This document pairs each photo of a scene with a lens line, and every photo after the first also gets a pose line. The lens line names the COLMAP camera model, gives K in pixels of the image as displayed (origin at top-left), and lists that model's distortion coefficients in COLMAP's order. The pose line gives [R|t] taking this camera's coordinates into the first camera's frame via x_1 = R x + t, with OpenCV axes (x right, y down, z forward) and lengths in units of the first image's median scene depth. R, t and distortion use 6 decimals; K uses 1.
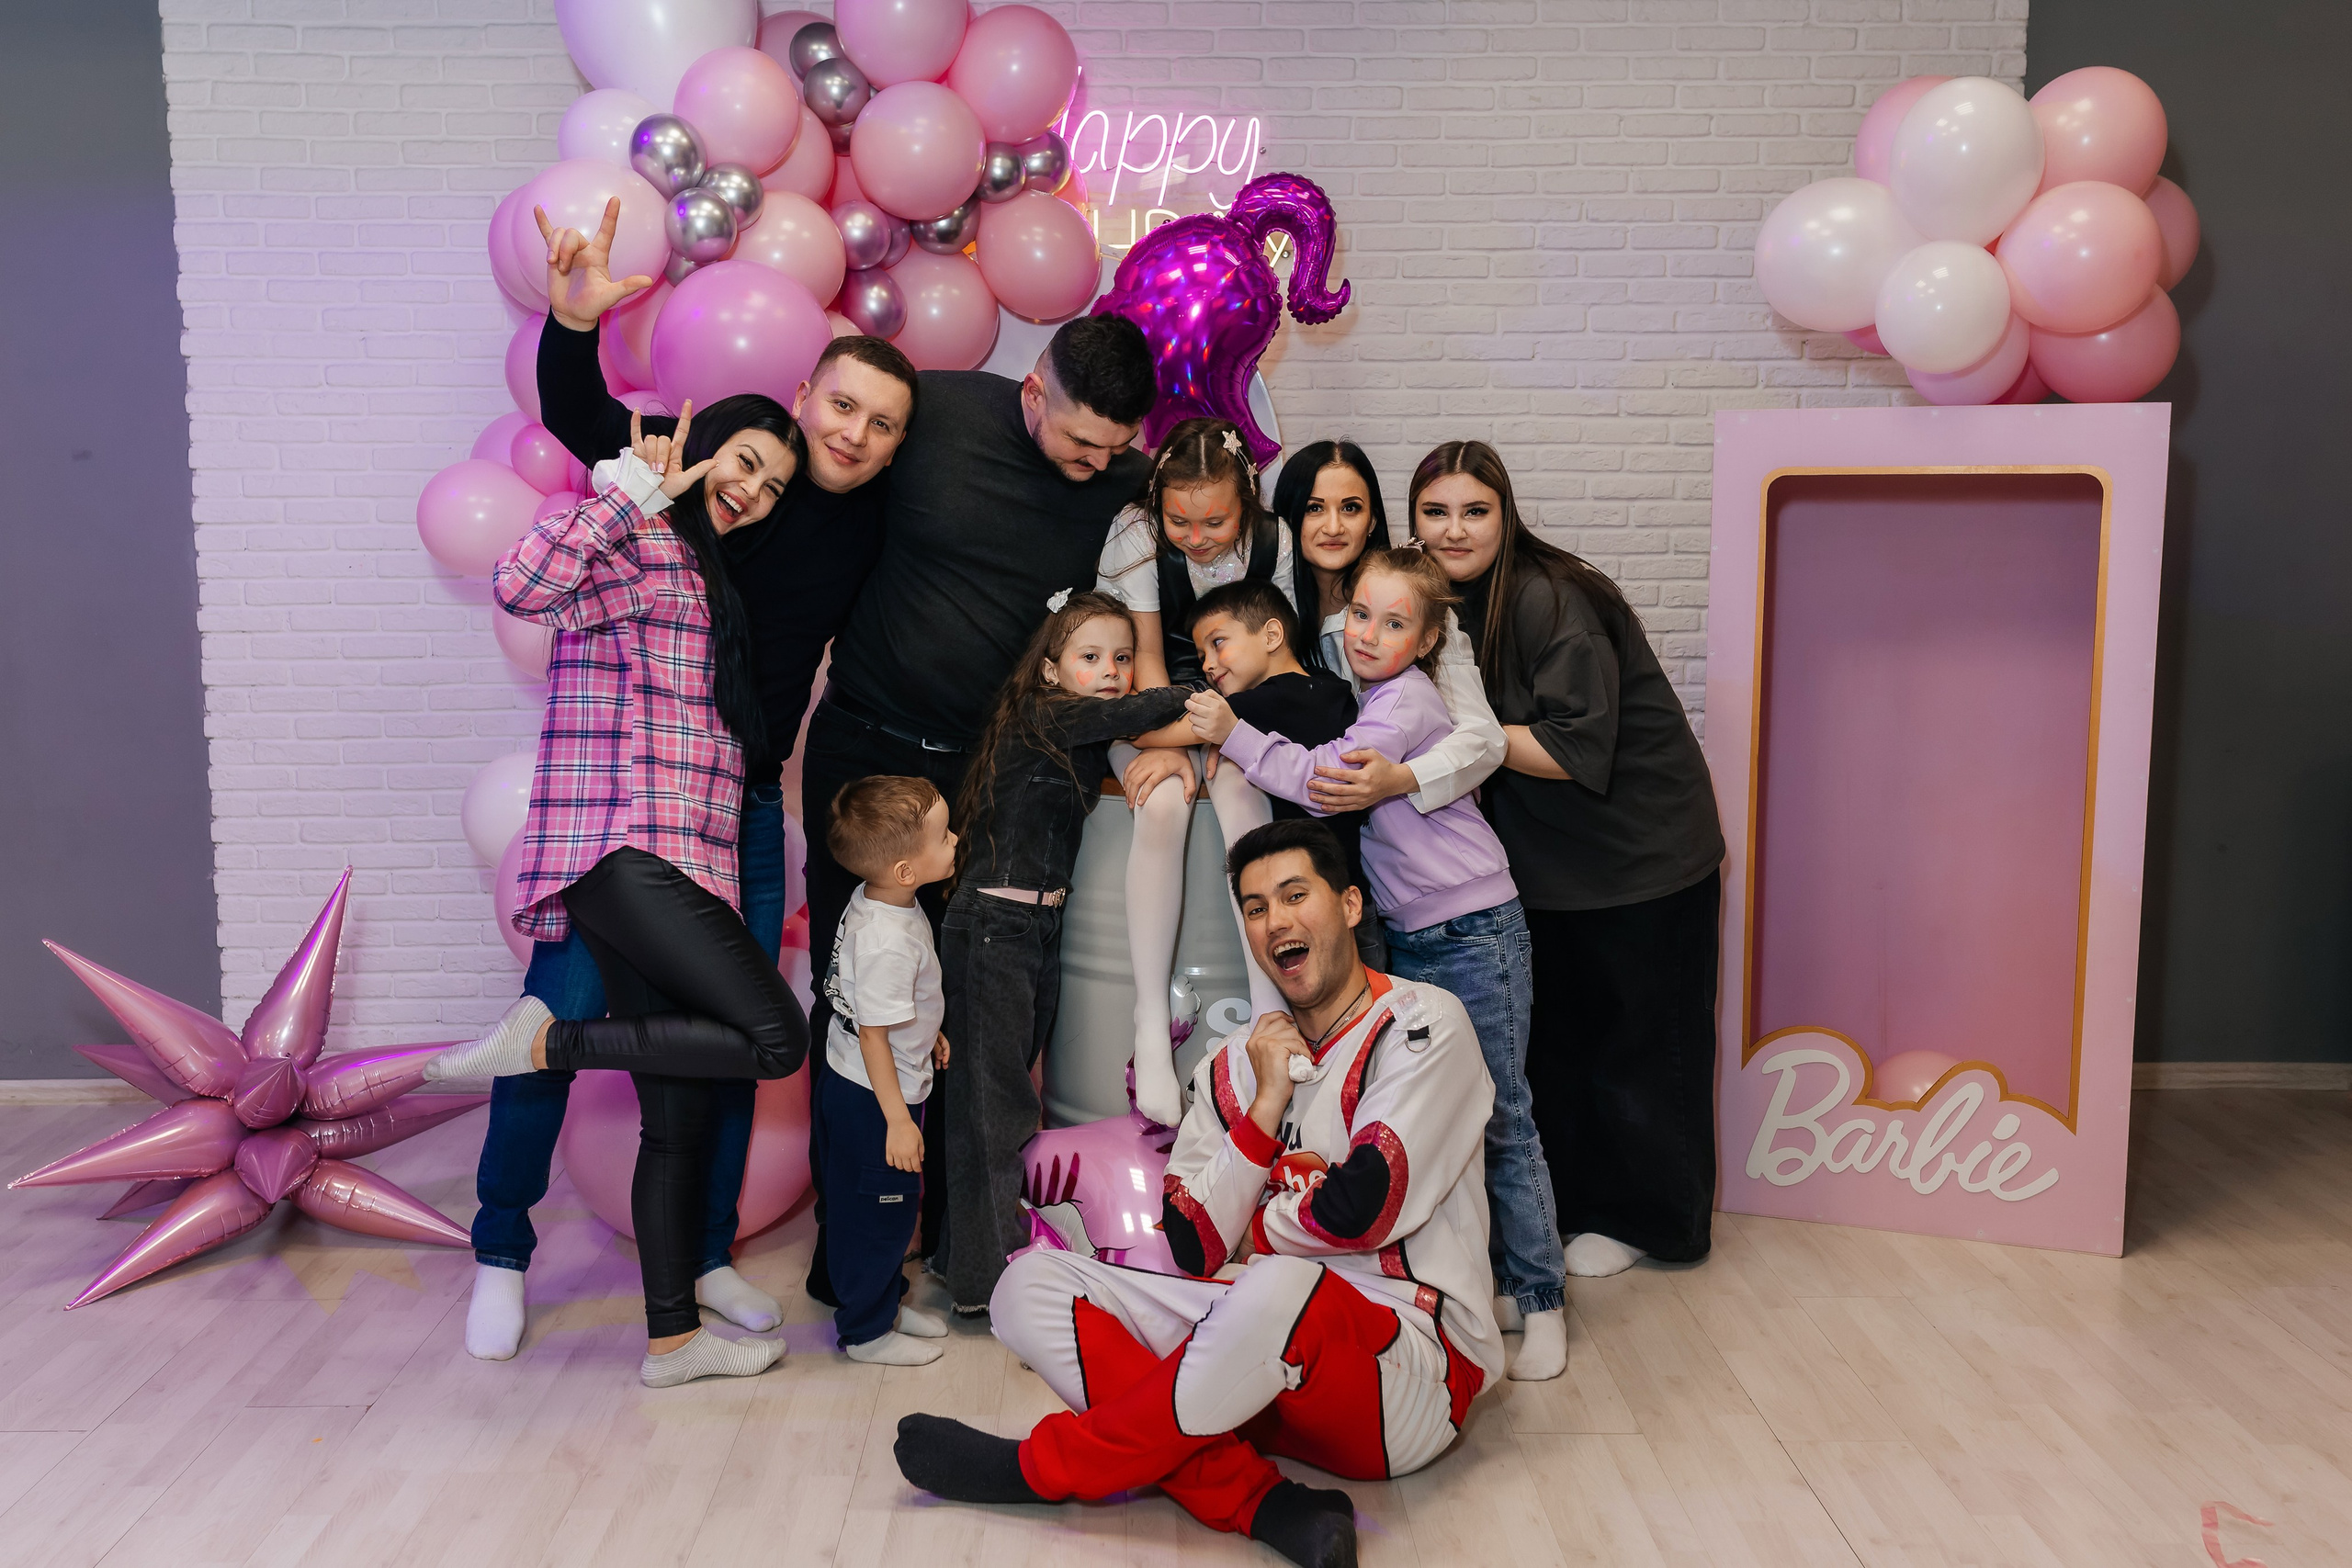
lens RADIAL K [[2229.4, 0, 1148.8], [0, 2229.4, 783.0], [0, 0, 1]] dist [0.036591, -0.037051]
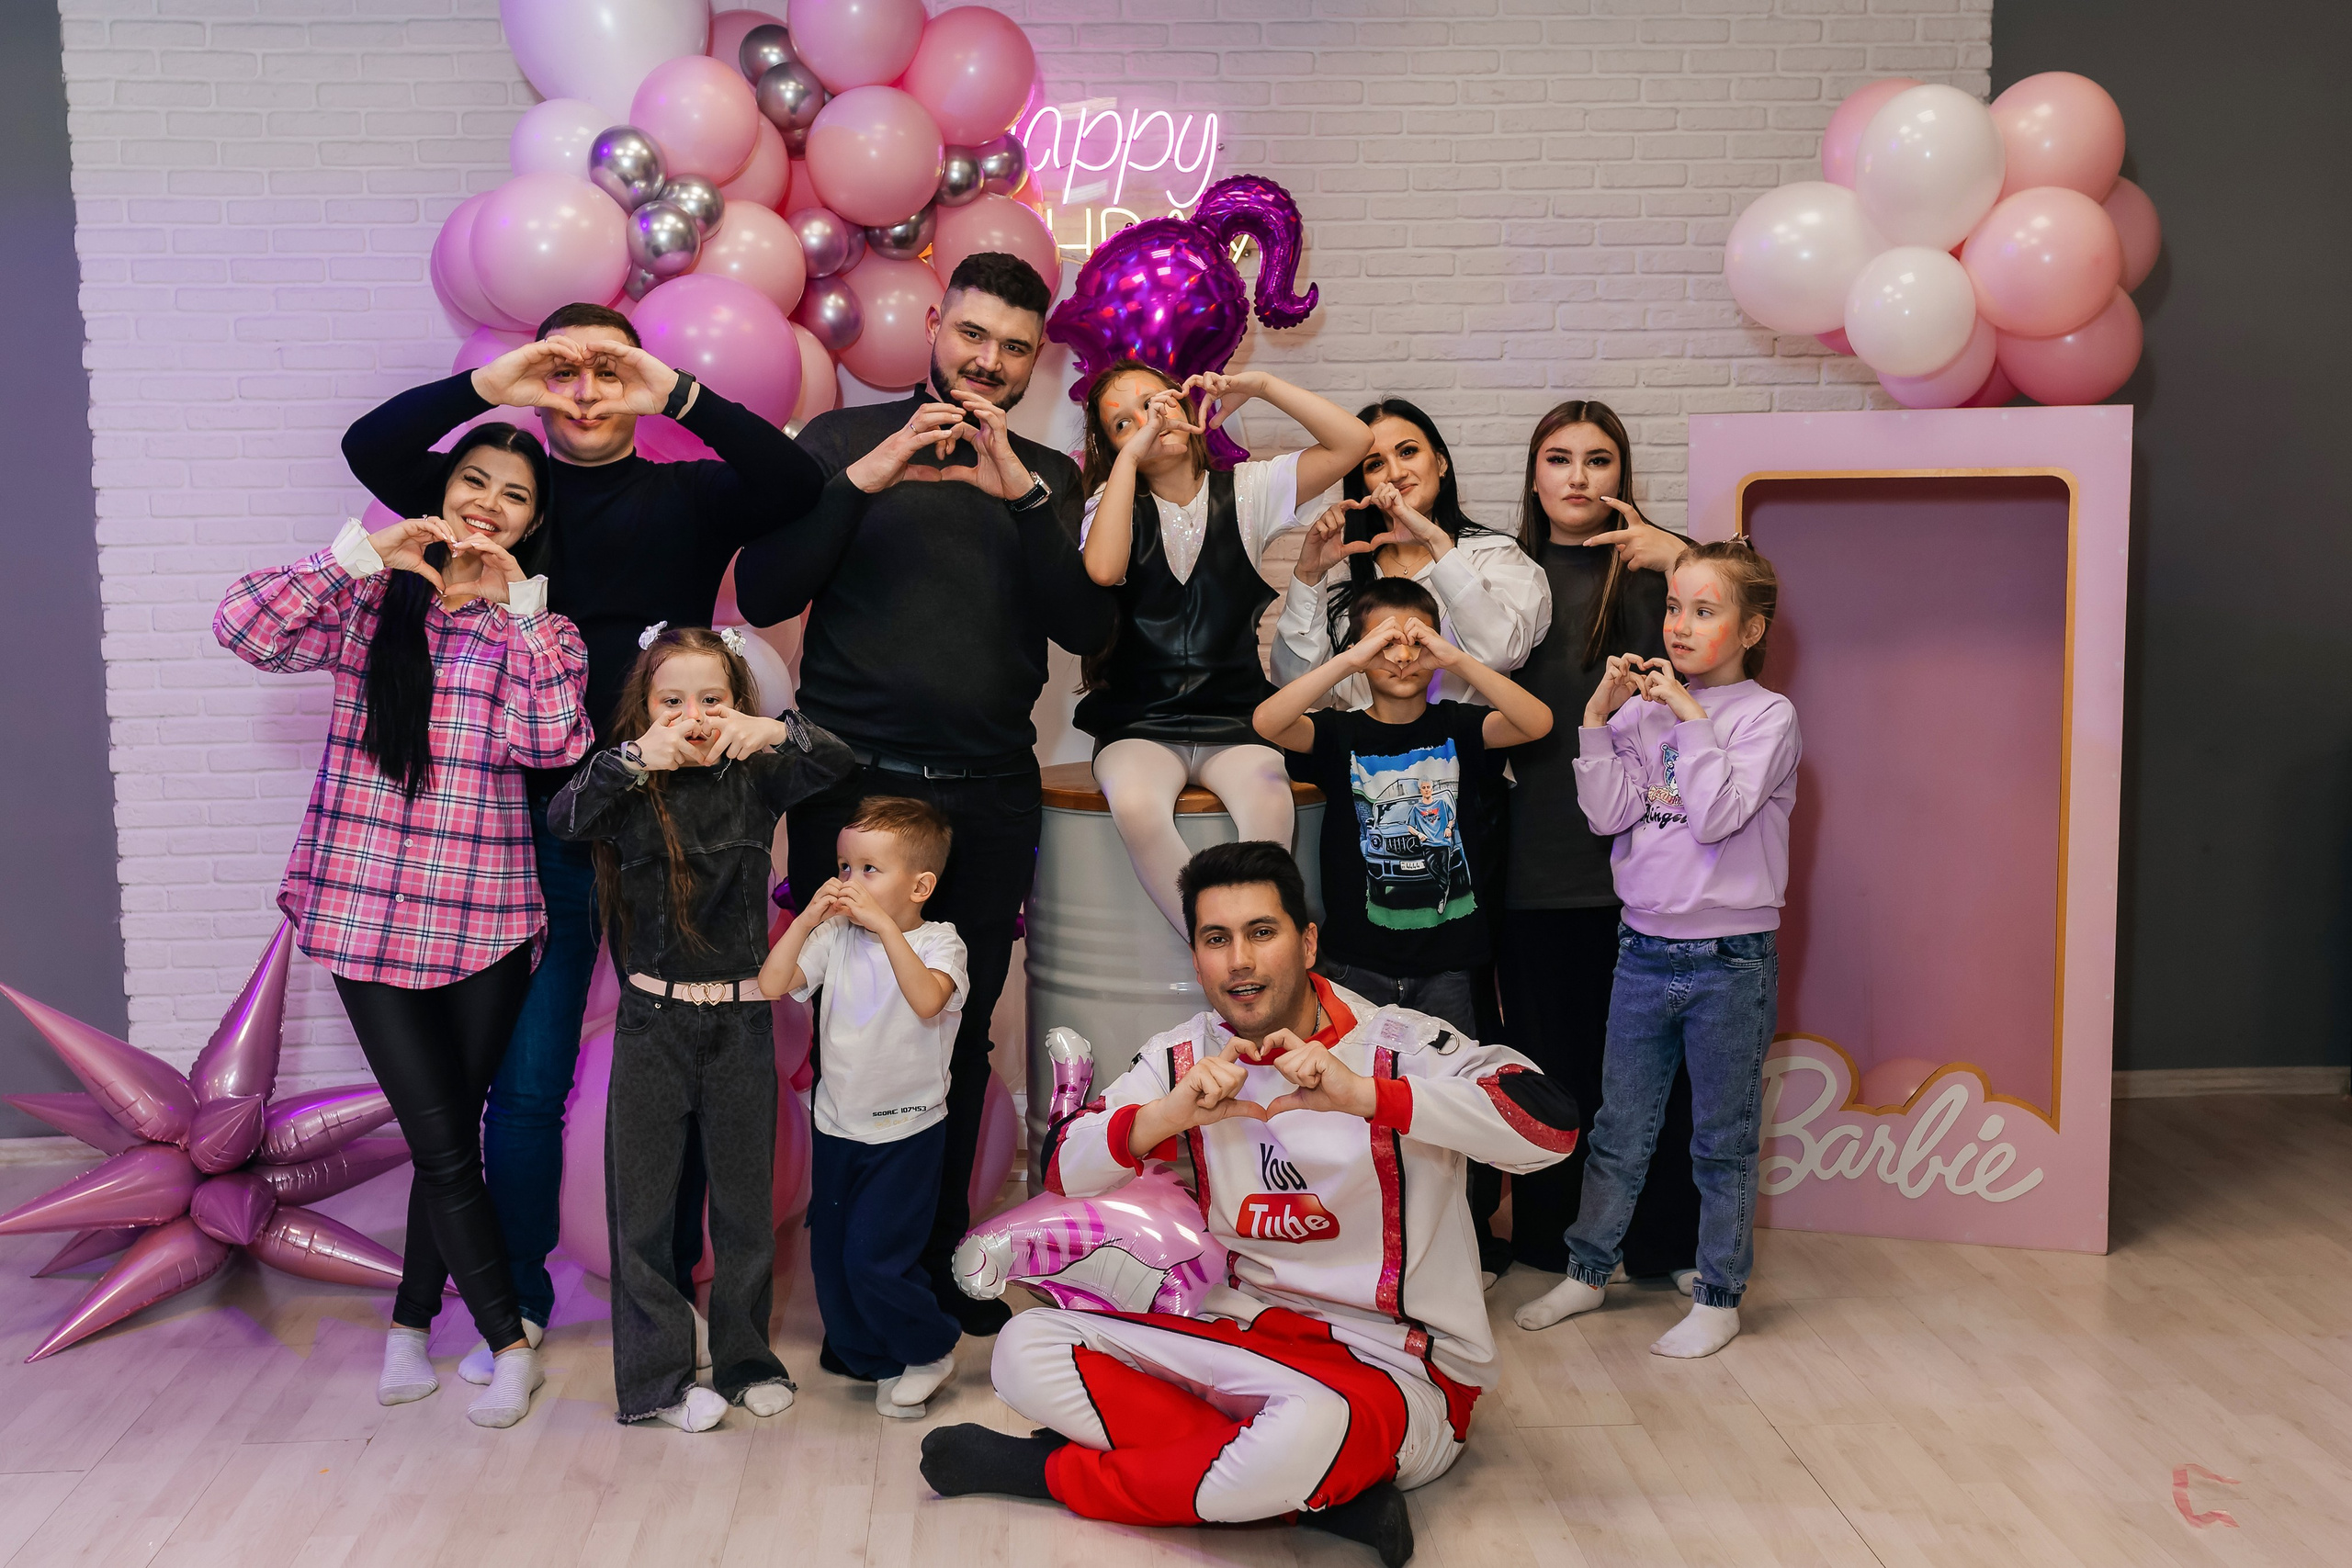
lens RADIAL K [[2578.7, 0, 1176.0], [0, 2578.7, 784.0], [0, 0, 1]] dist [0.034187, -0.038977]
pose [[0.998478, -0.017936, 0.052152, -0.034773], [0.018576, 0.999758, -0.011818, 0.006469], [-0.051928, 0.012769, 0.998569, -0.124297]]
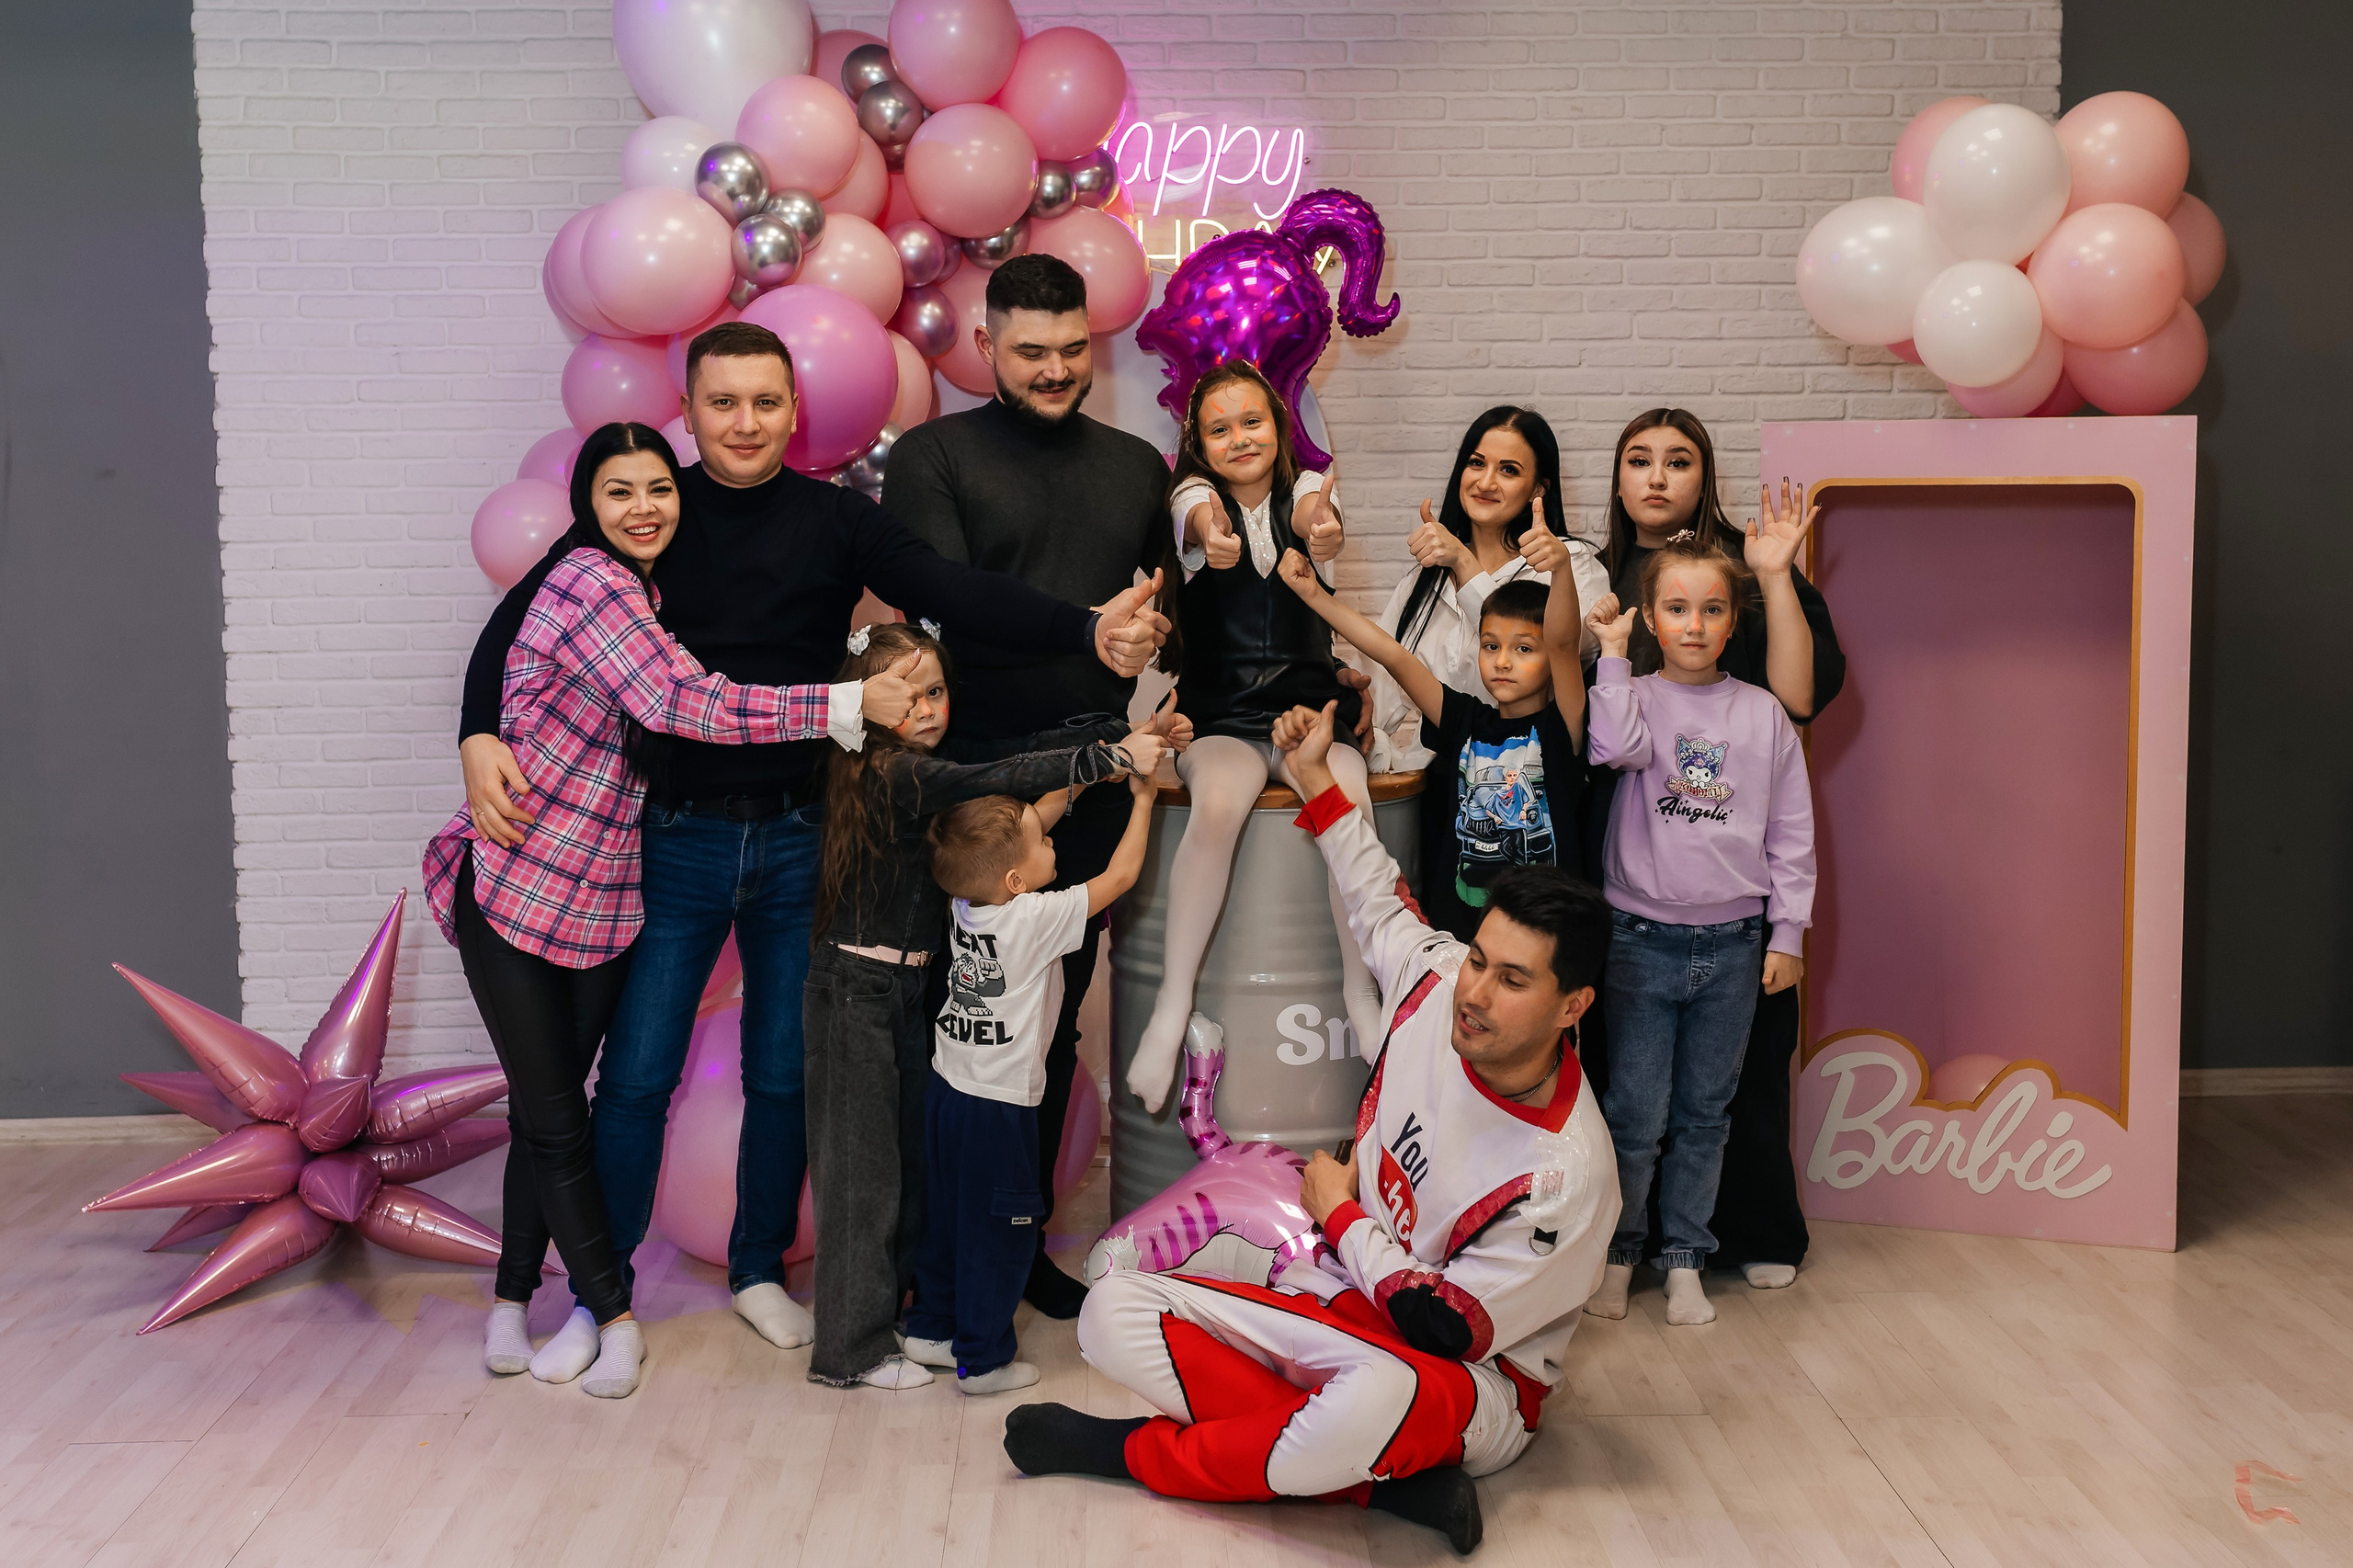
lens RADIAL K [[2542.8, 0, 1212.1], [0, 2542.8, 707.8], [0, 0, 1]] dist [0.028984, -0.022113]
pose [[0.999490, -0.010331, 0.030211, -0.030870], [0.011483, 0.999204, -0.038201, 0.004326], [-0.029793, 0.038528, 0.998813, -0.136485]]
